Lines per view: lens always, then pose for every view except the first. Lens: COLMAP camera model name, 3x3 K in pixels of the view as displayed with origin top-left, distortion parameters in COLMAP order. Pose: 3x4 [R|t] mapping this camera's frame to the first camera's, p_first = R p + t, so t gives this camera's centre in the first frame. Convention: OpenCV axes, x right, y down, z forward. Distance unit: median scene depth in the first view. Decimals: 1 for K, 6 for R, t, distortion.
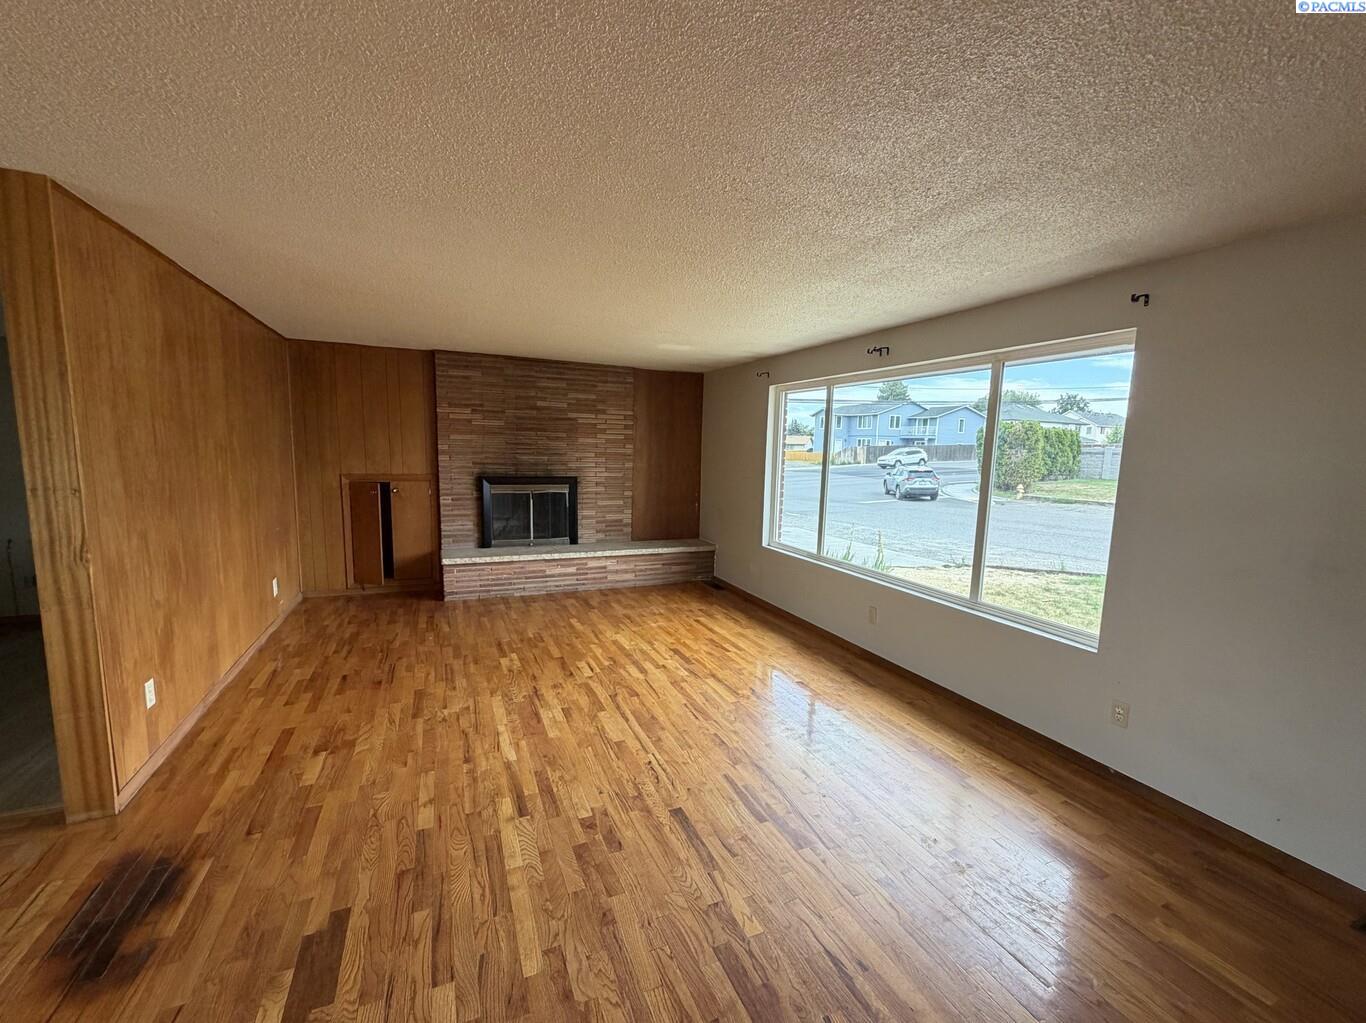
lens RADIAL K [[555.4, 0, 683.5], [0, 555.4, 512.0], [0, 0, 1]] dist [-0.000307, 0.000165]
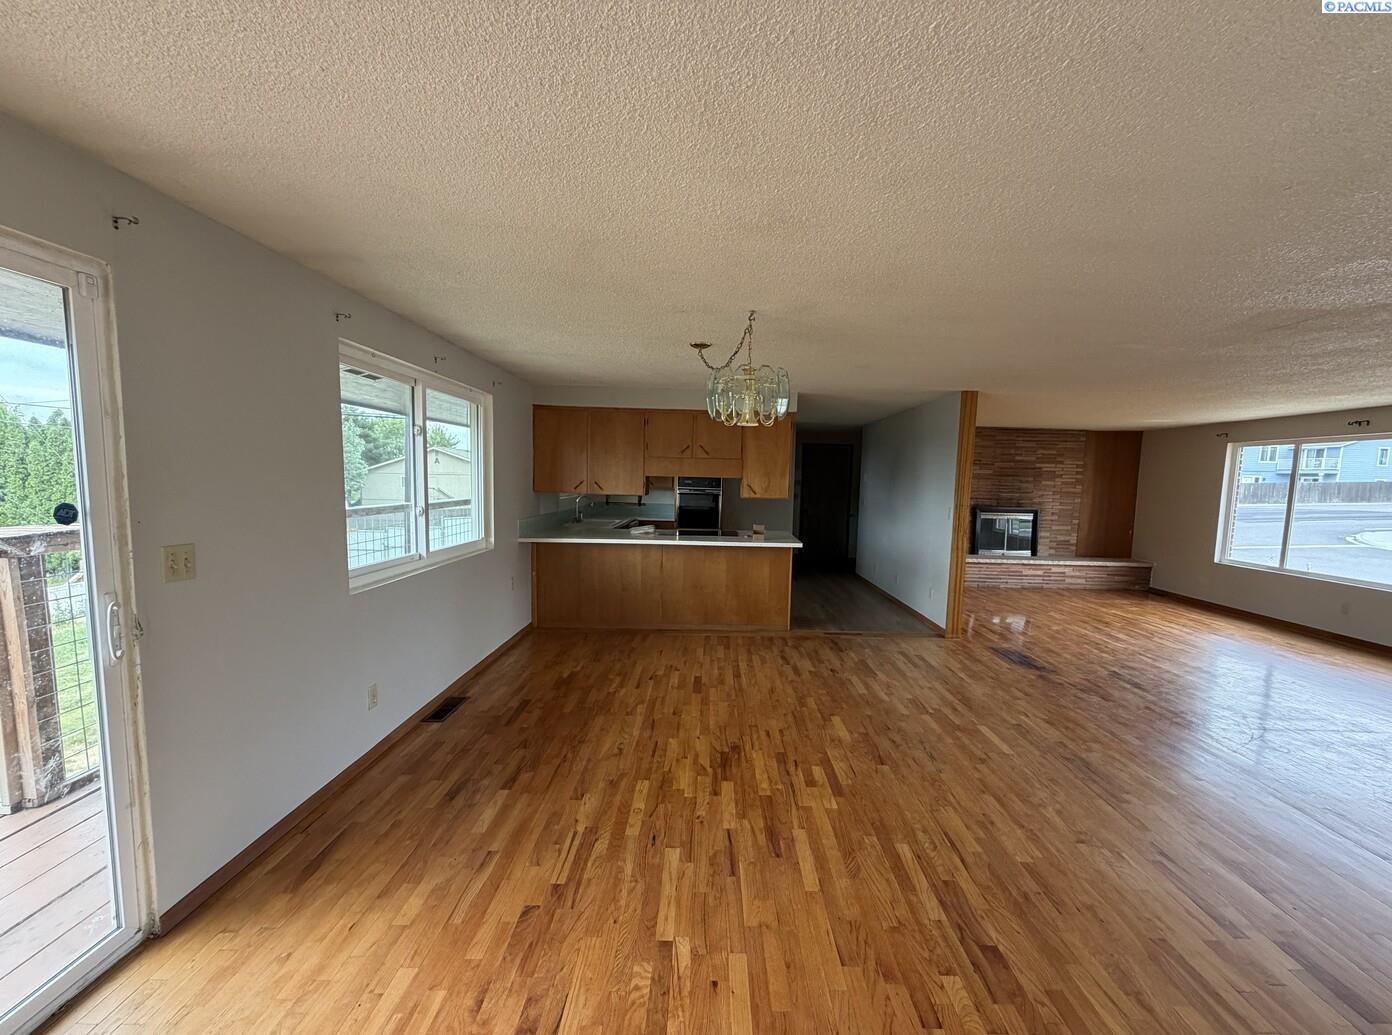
lens RADIAL K [[565.9, 0, 699.3], [0, 565.9, 528.0], [0, 0, 1]] dist [-0.000307, 0.000165]
pose [[0.917642, 0.031054, -0.396193, -0.417619], [-0.046369, 0.998499, -0.029135, 0.069653], [0.394694, 0.045107, 0.917705, -0.673641]]
